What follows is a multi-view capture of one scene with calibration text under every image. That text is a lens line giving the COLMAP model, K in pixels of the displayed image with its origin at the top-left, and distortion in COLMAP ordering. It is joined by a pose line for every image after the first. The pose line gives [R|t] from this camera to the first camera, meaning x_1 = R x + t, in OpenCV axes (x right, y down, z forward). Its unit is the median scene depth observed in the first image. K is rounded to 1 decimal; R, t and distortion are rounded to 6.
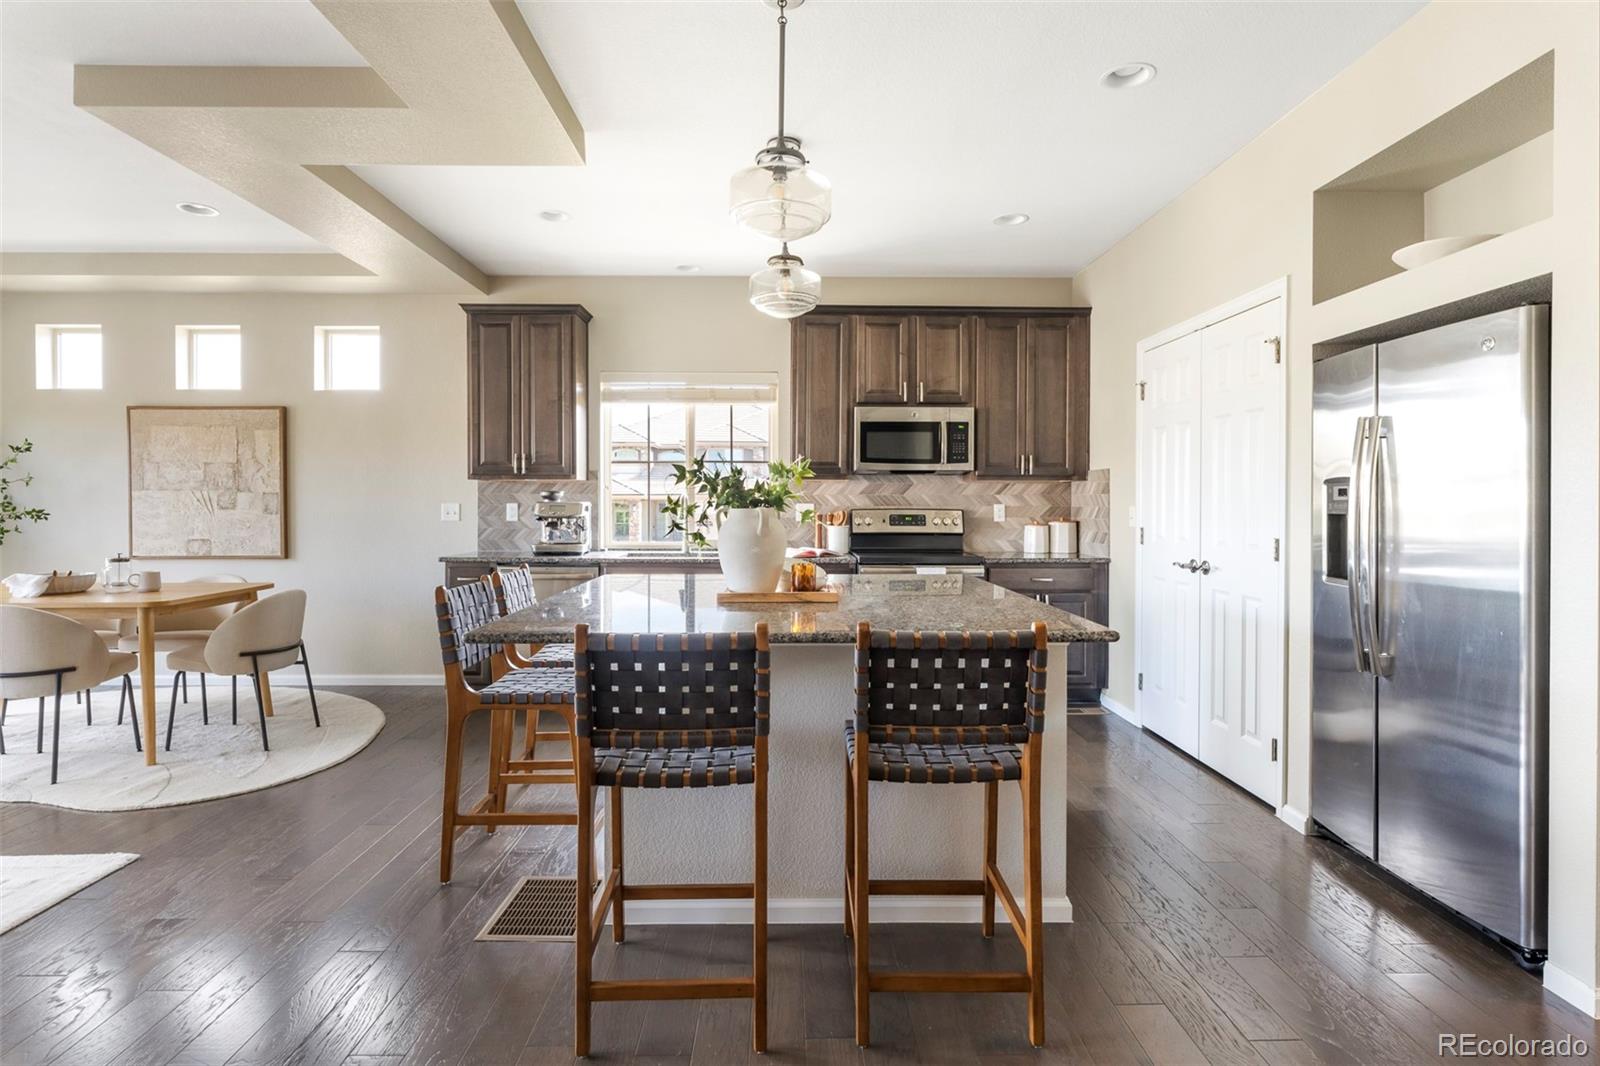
lens RADIAL K [[810.3, 0, 809.1], [0, 810.3, 520.0], [0, 0, 1]] dist [-0.001935, 0.000035]
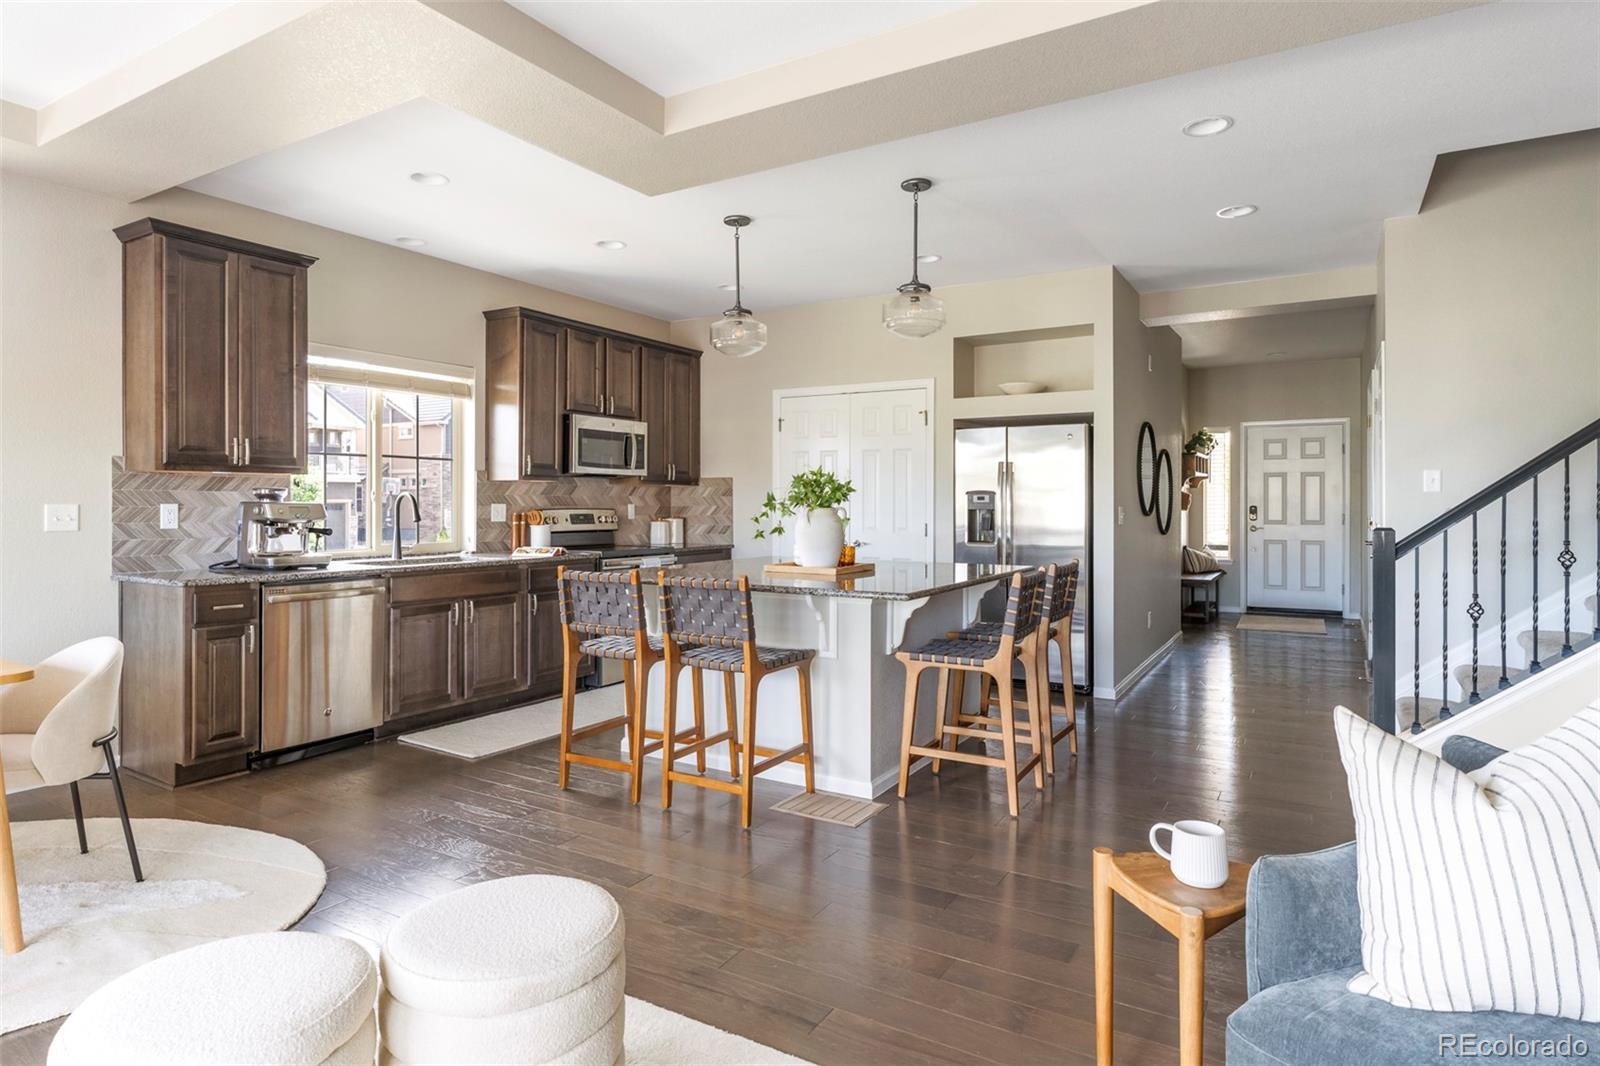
lens RADIAL K [[859.1, 0, 798.7], [0, 859.1, 506.7], [0, 0, 1]] dist [-0.004798, -0.000430]
pose [[0.543643, -0.003666, 0.839309, -0.722981], [0.016037, 0.999853, -0.006020, -0.004736], [-0.839164, 0.016733, 0.543622, 0.130356]]
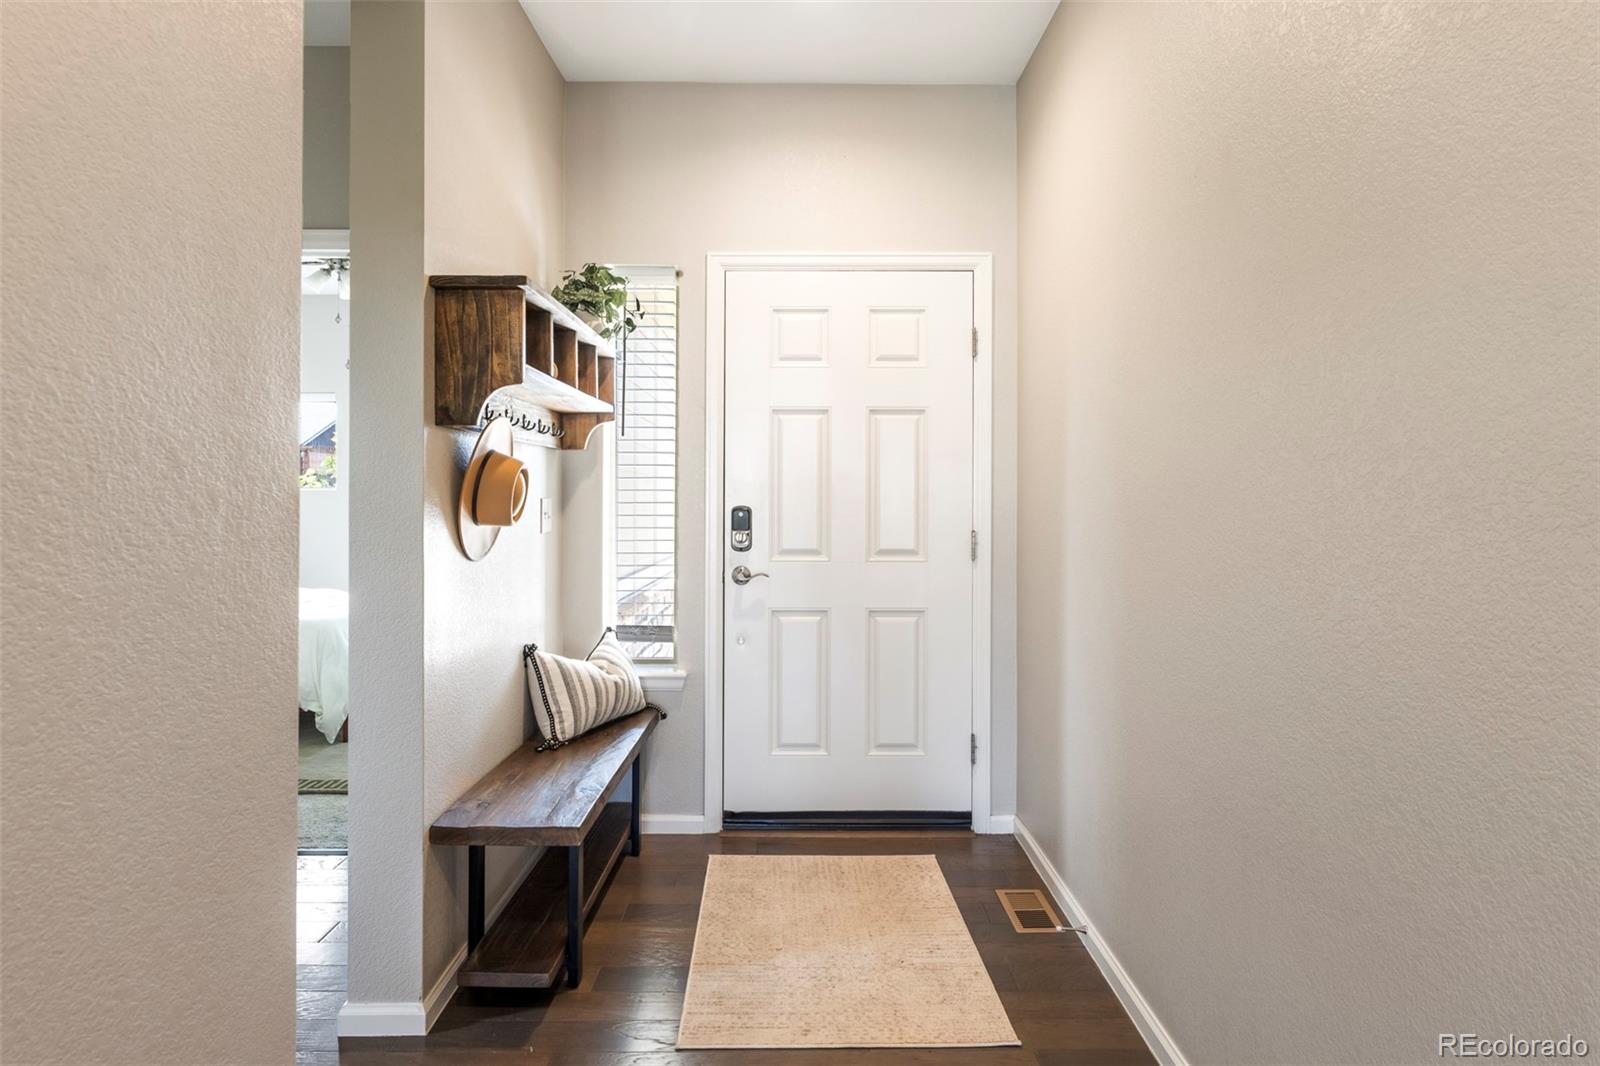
lens RADIAL K [[981.4, 0, 800.1], [0, 981.4, 533.2], [0, 0, 1]] dist [-0.003760, -0.000103]
pose [[-0.002226, -0.003804, 0.999990, 0.700945], [0.016665, 0.999854, 0.003840, 0.015332], [-0.999859, 0.016674, -0.002162, 0.277380]]
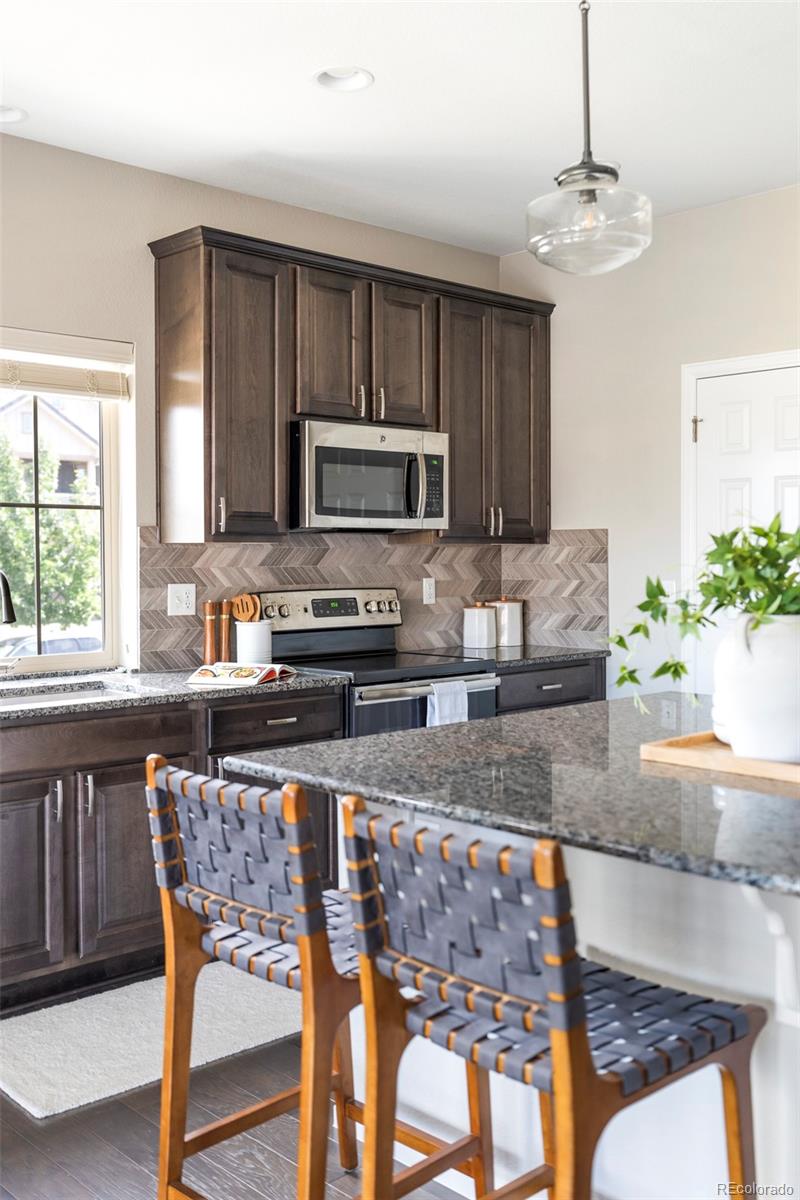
lens RADIAL K [[1168.3, 0, 416.0], [0, 1168.3, 578.7], [0, 0, 1]] dist [0.004278, 0.000000]
pose [[0.747964, -0.019252, 0.663460, -0.442796], [0.020131, 0.999777, 0.006316, -0.027144], [-0.663434, 0.008632, 0.748185, 0.304150]]
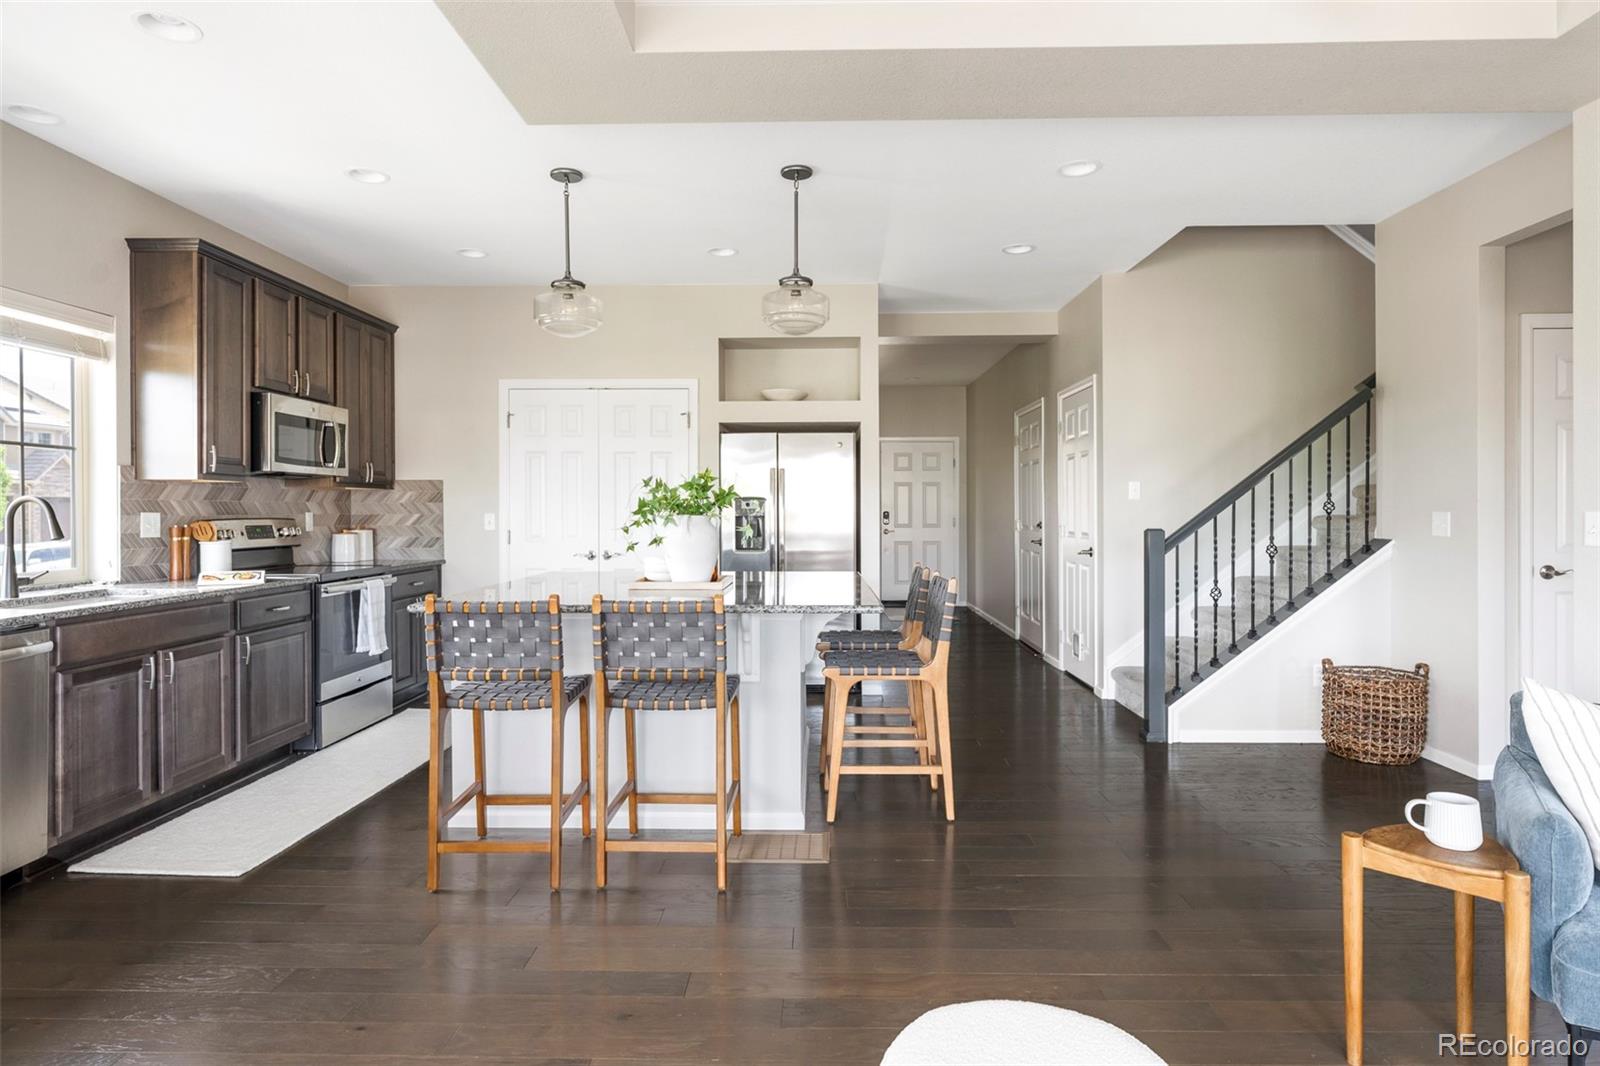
lens RADIAL K [[859.1, 0, 785.0], [0, 859.1, 519.9], [0, 0, 1]] dist [-0.004798, -0.000430]
pose [[0.068613, -0.012489, 0.997565, -0.747145], [0.022311, 0.999691, 0.010981, -0.010278], [-0.997394, 0.021503, 0.068870, 0.422477]]
